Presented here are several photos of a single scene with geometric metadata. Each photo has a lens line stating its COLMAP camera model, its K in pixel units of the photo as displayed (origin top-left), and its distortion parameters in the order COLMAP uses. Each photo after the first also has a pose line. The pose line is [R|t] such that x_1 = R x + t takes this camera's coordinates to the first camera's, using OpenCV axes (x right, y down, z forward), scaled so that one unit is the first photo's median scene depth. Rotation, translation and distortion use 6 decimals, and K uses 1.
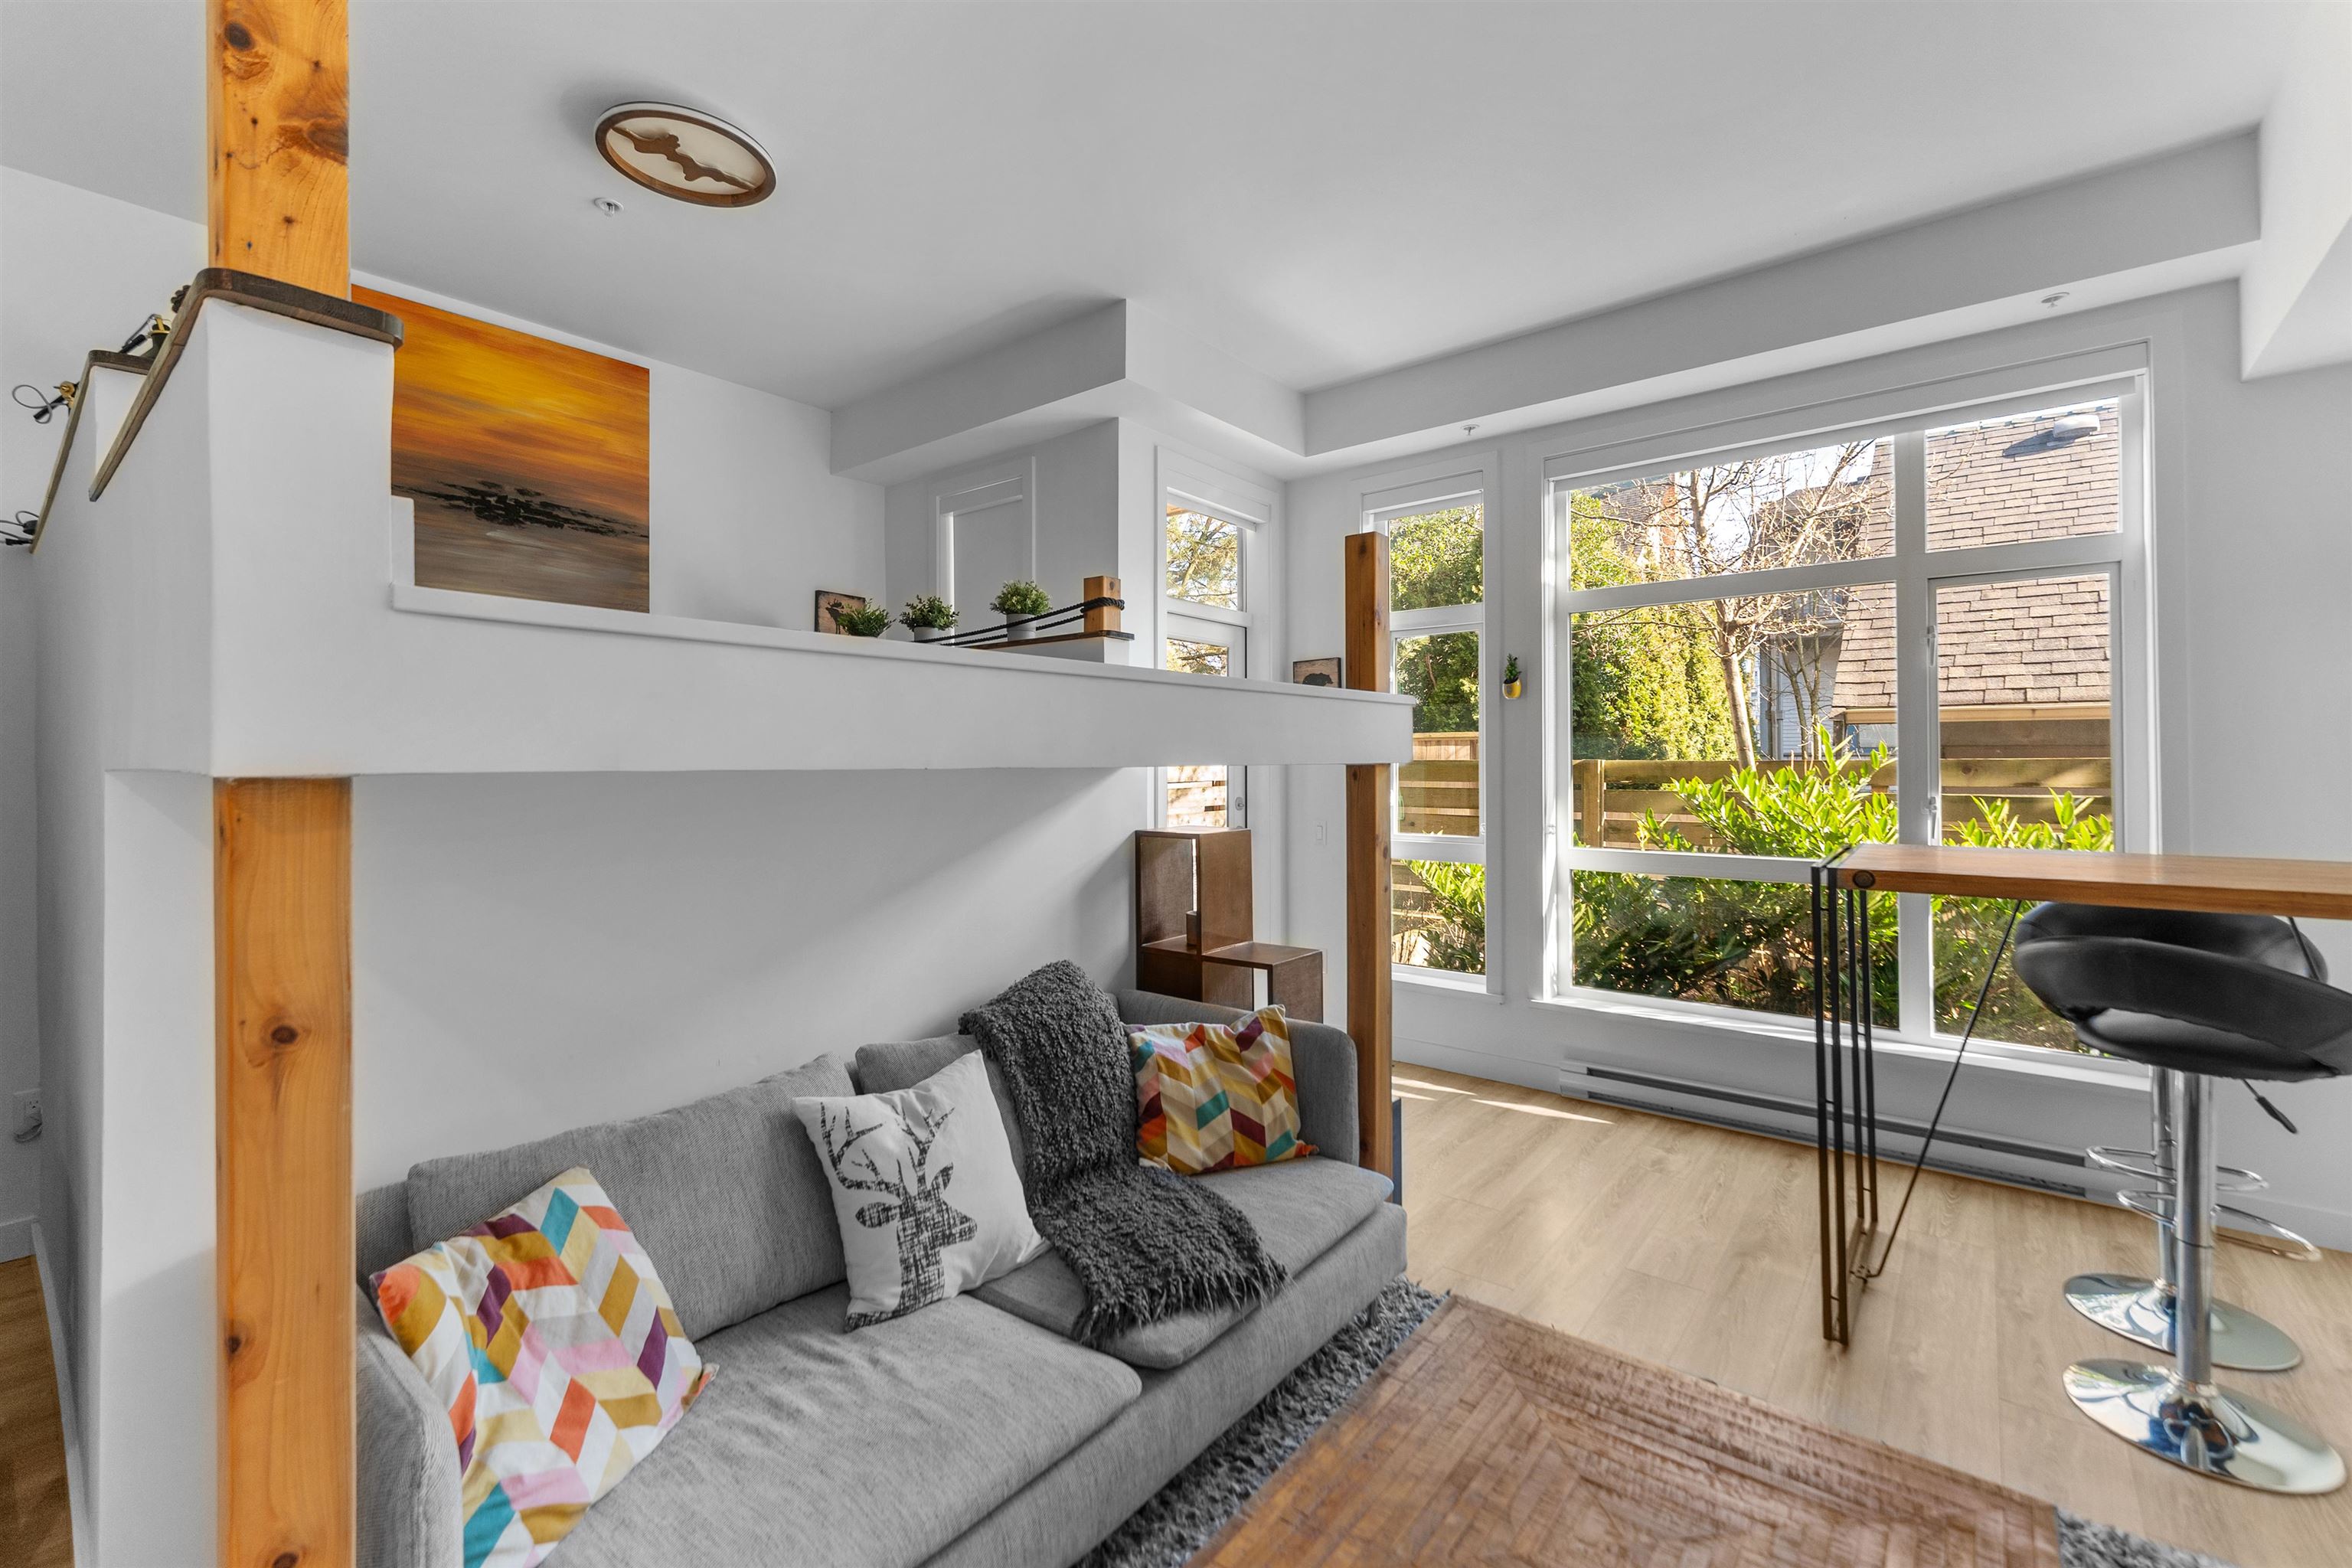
lens RADIAL K [[991.0, 0, 1176.1], [0, 991.0, 754.0], [0, 0, 1]] dist [-0.001430, 0.000356]
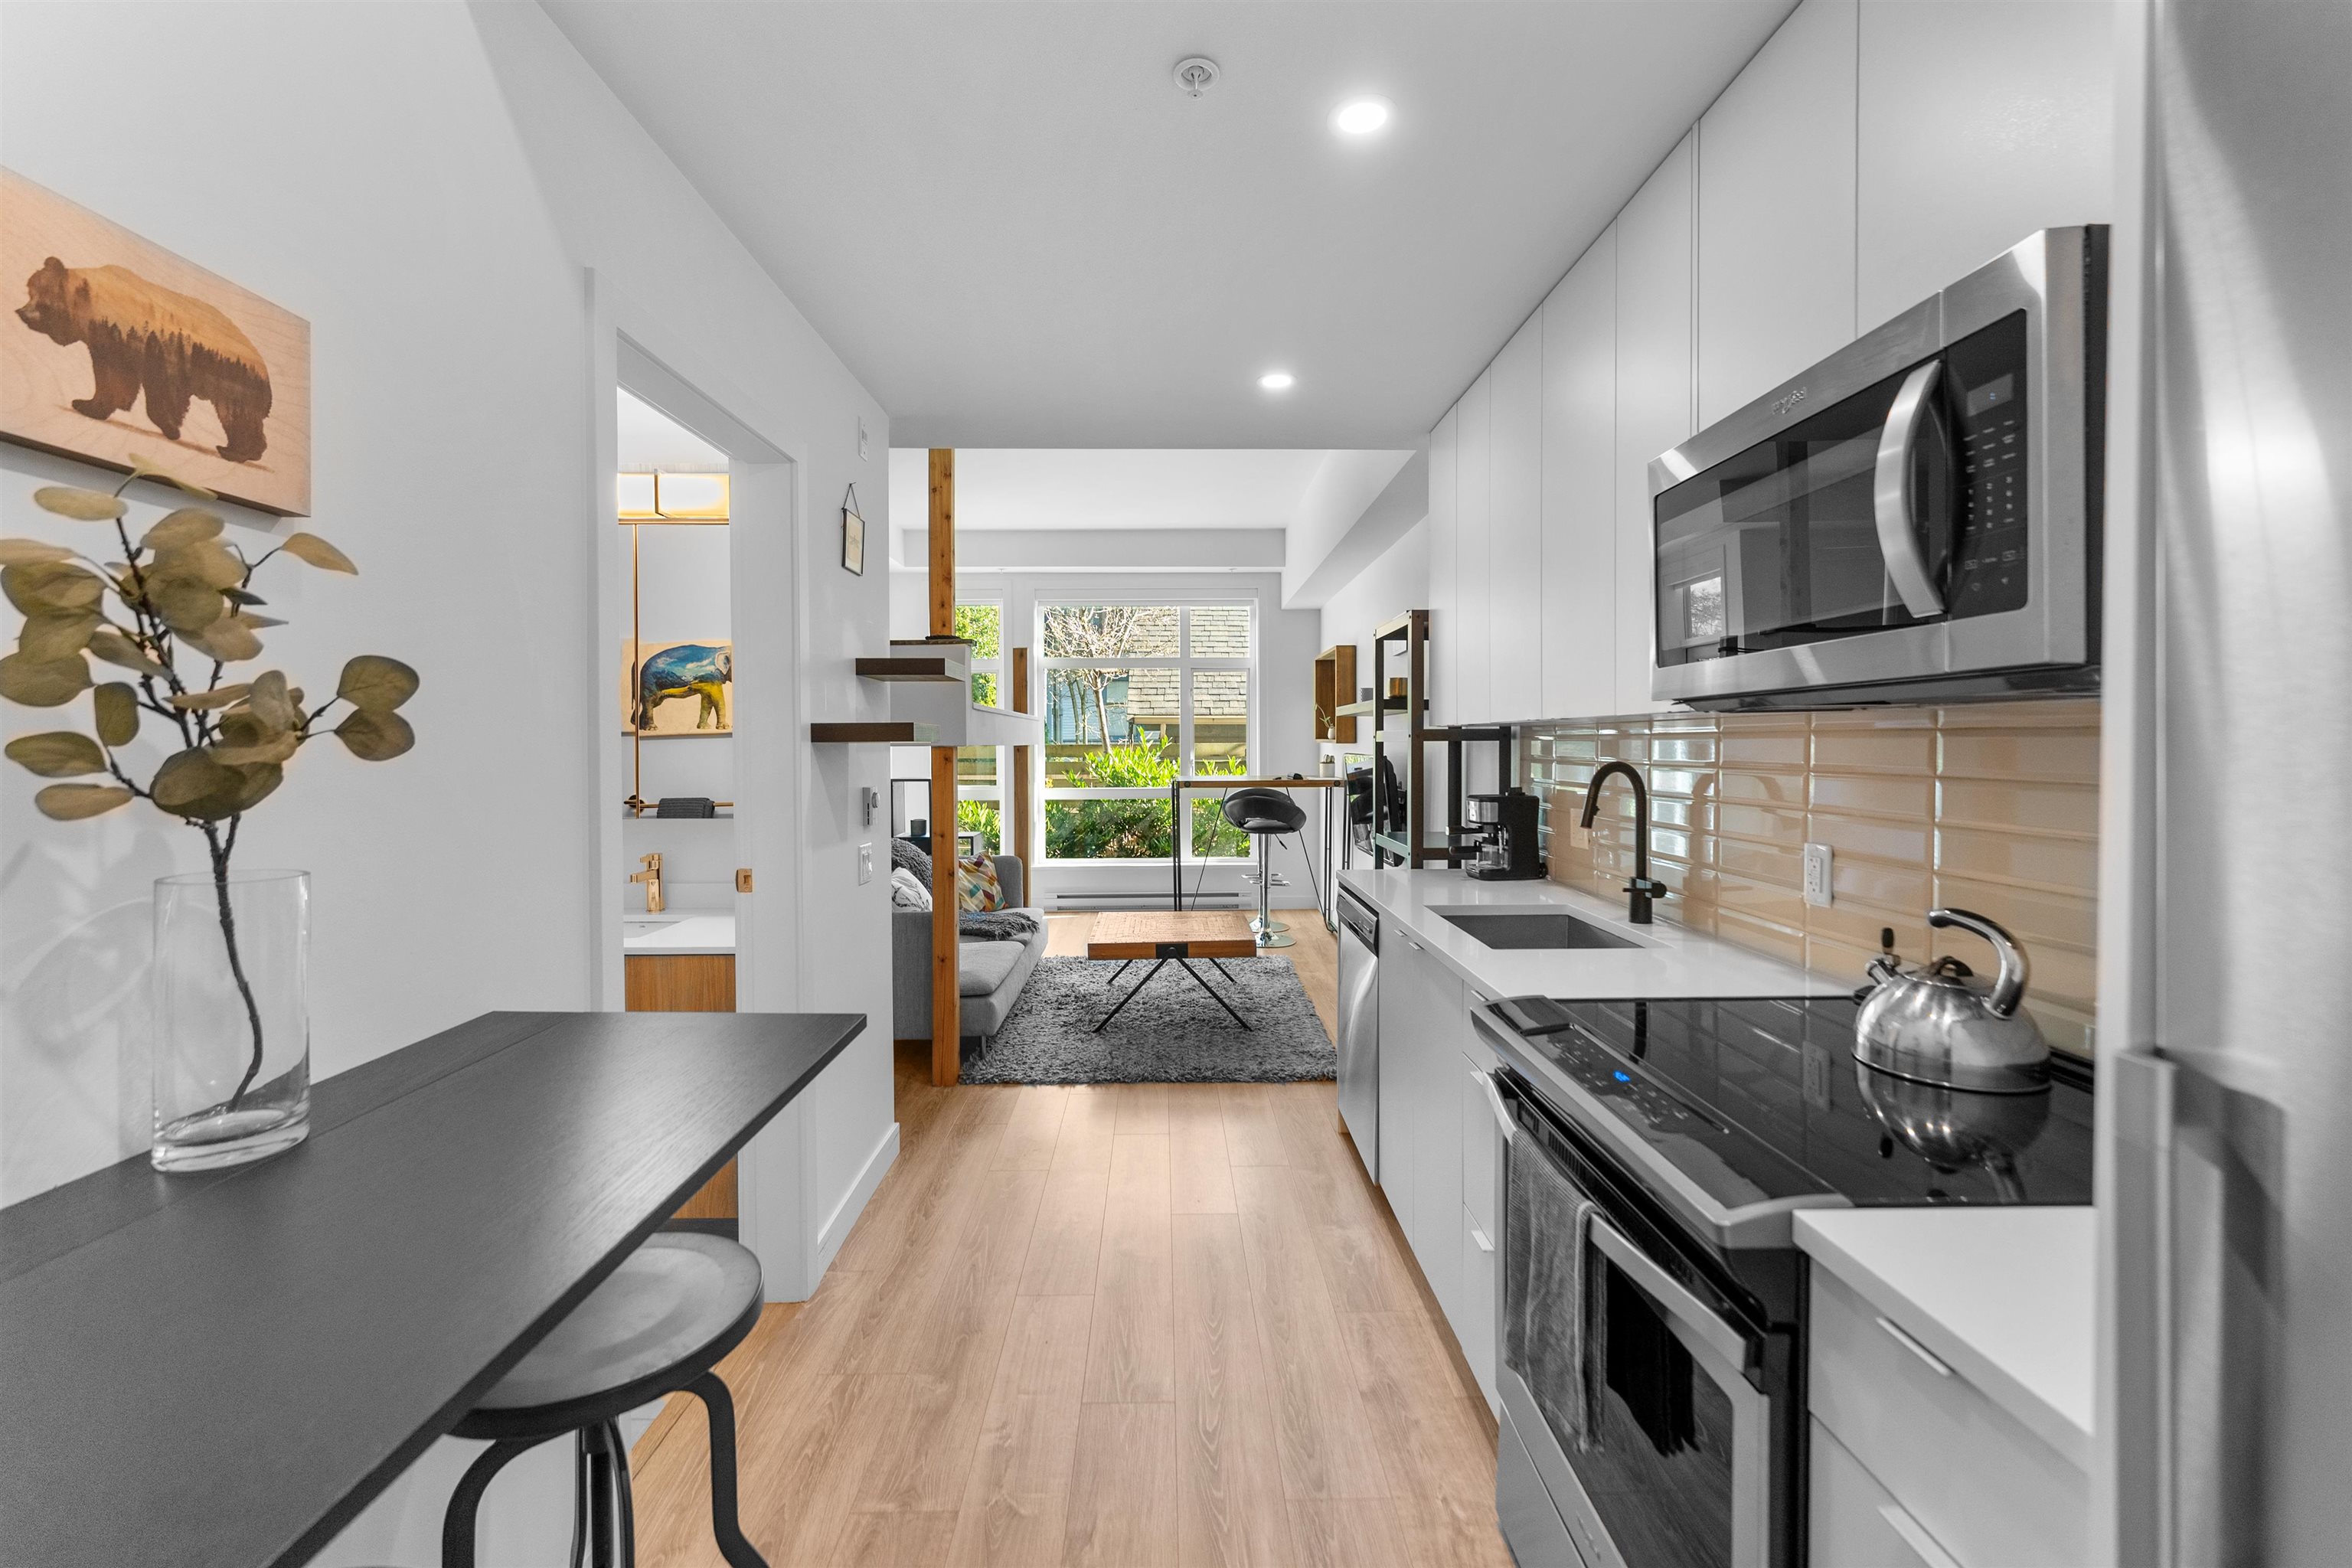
lens RADIAL K [[965.3, 0, 1175.8], [0, 965.3, 756.2], [0, 0, 1]] dist [-0.001247, -0.000268]
pose [[0.767032, -0.006936, 0.641571, -0.961307], [-0.004079, 0.999869, 0.015685, -0.000107], [-0.641596, -0.014648, 0.766903, -0.961753]]
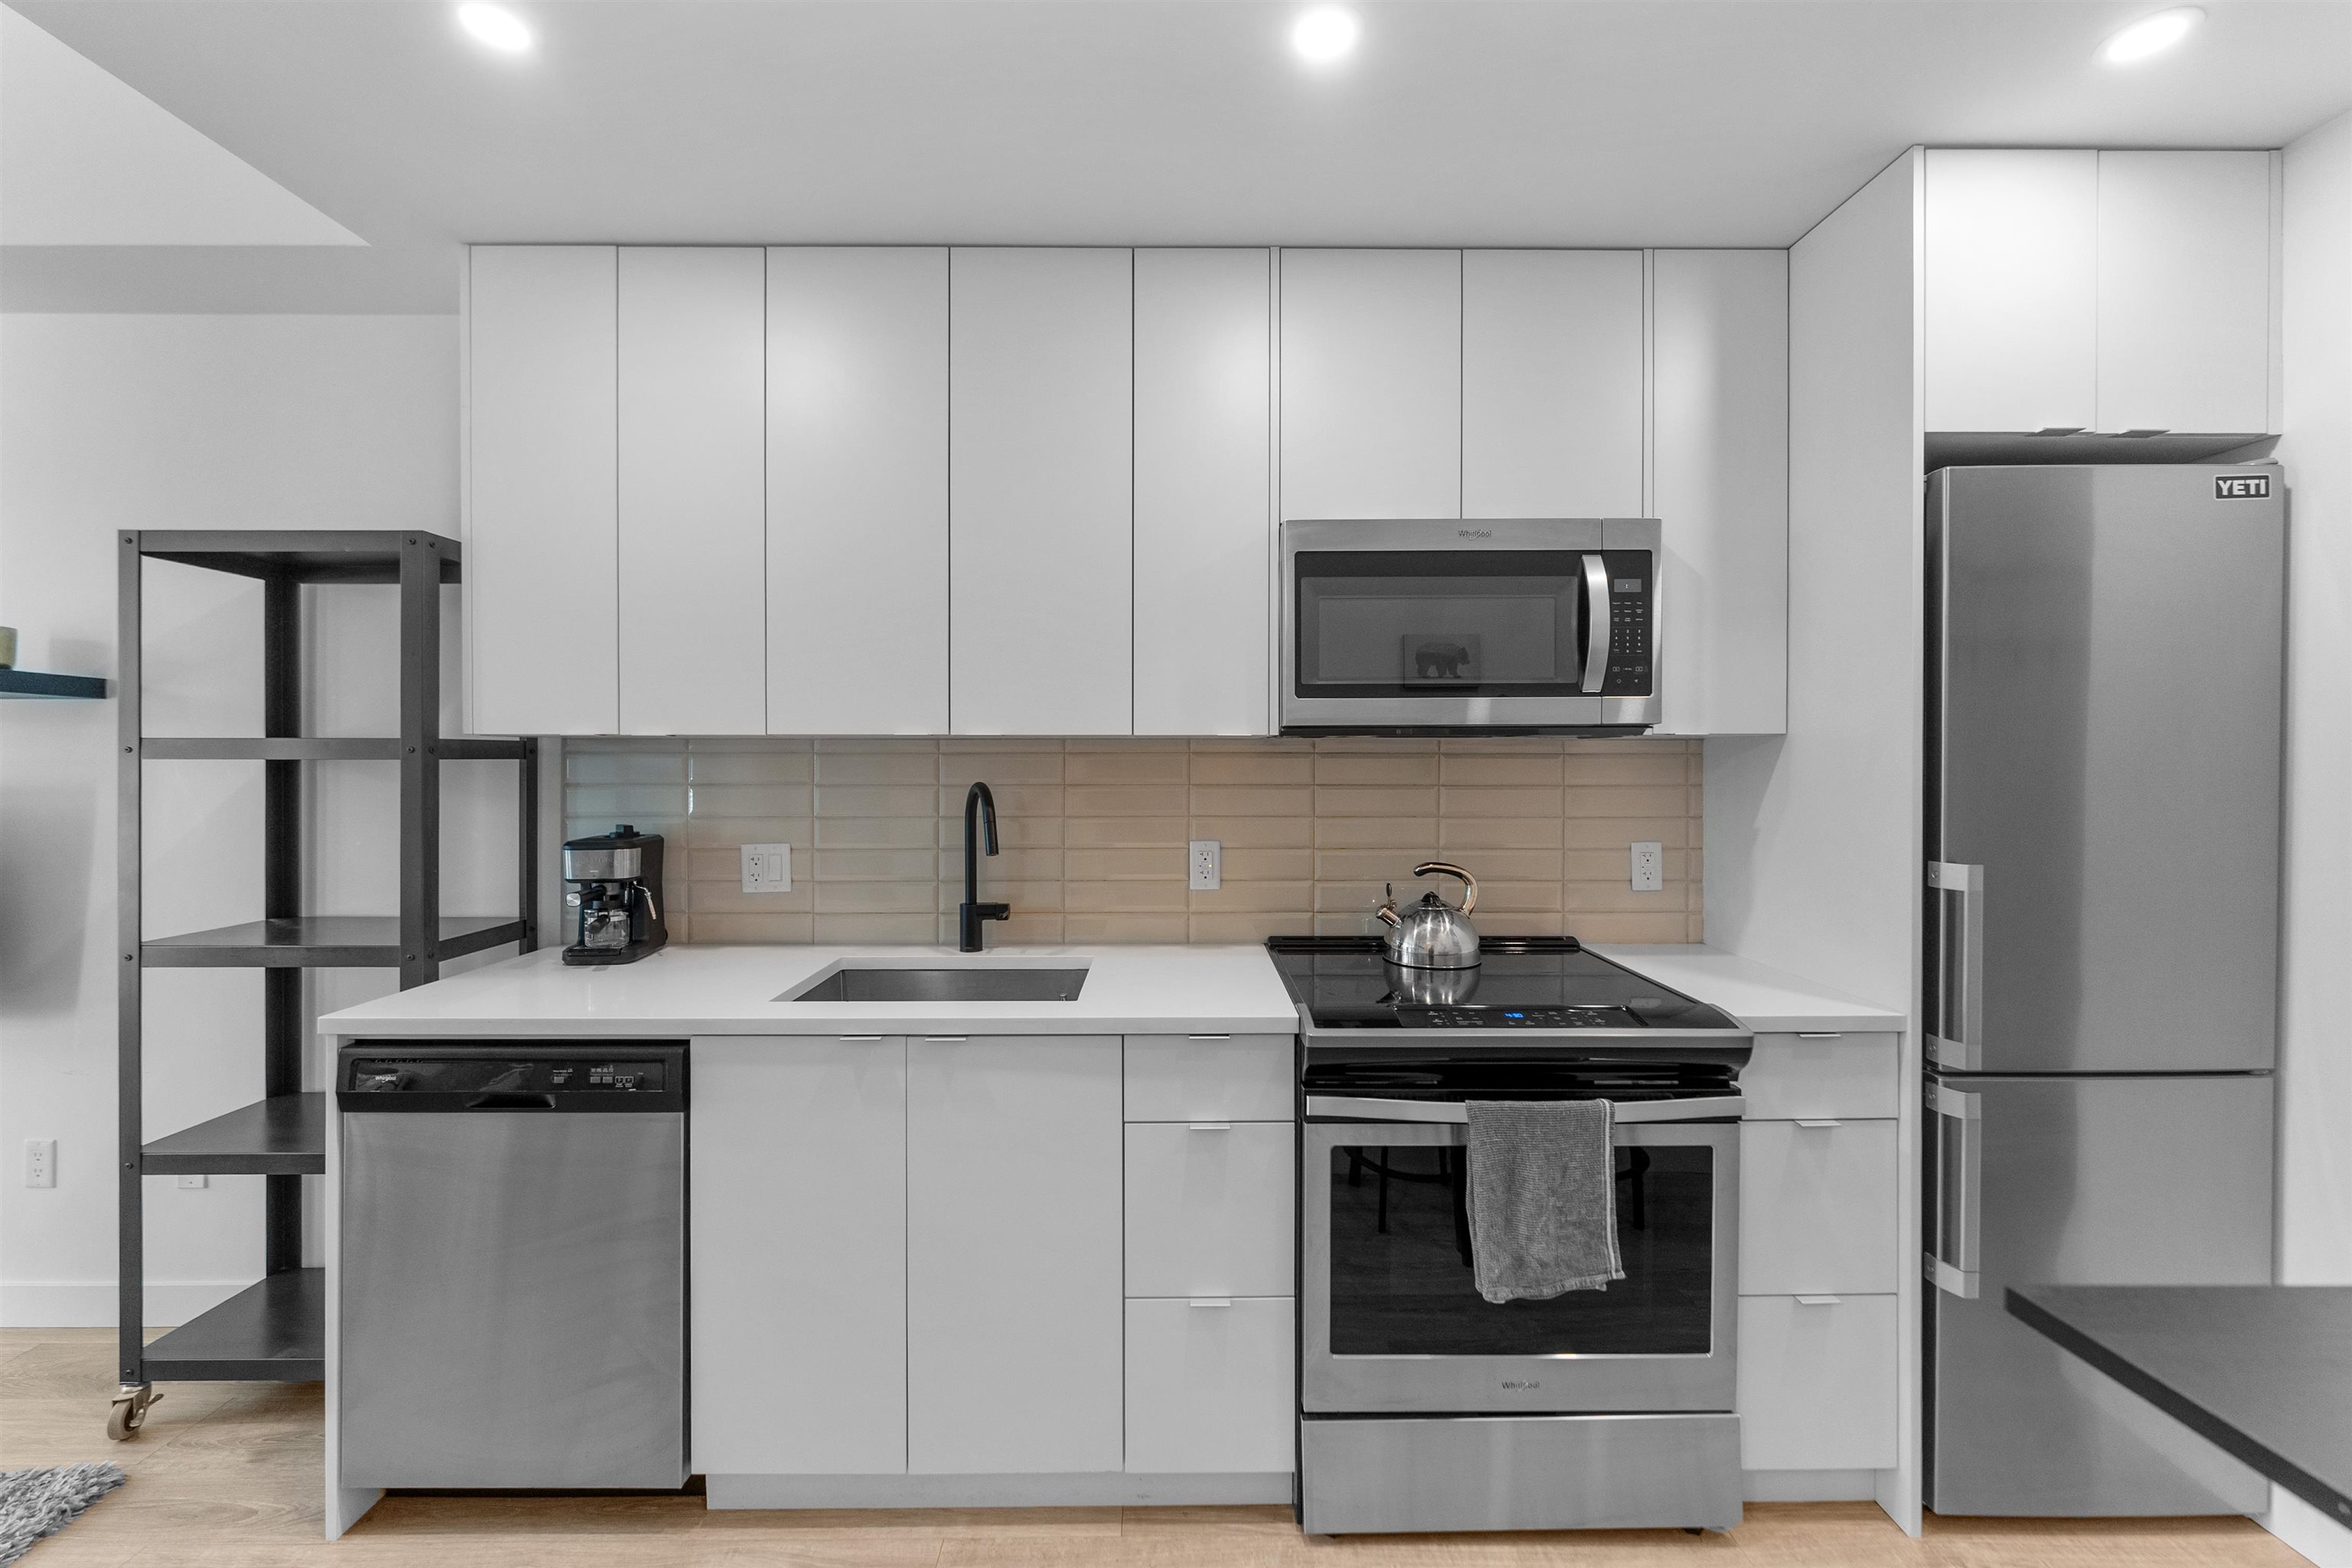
lens RADIAL K [[930.5, 0, 1176.7], [0, 930.5, 773.4], [0, 0, 1]] dist [0.000222, 0.000016]
pose [[-0.636809, -0.000602, 0.771021, -0.816672], [-0.001621, 0.999999, -0.000558, 0.008869], [-0.771020, -0.001605, -0.636809, -0.202927]]
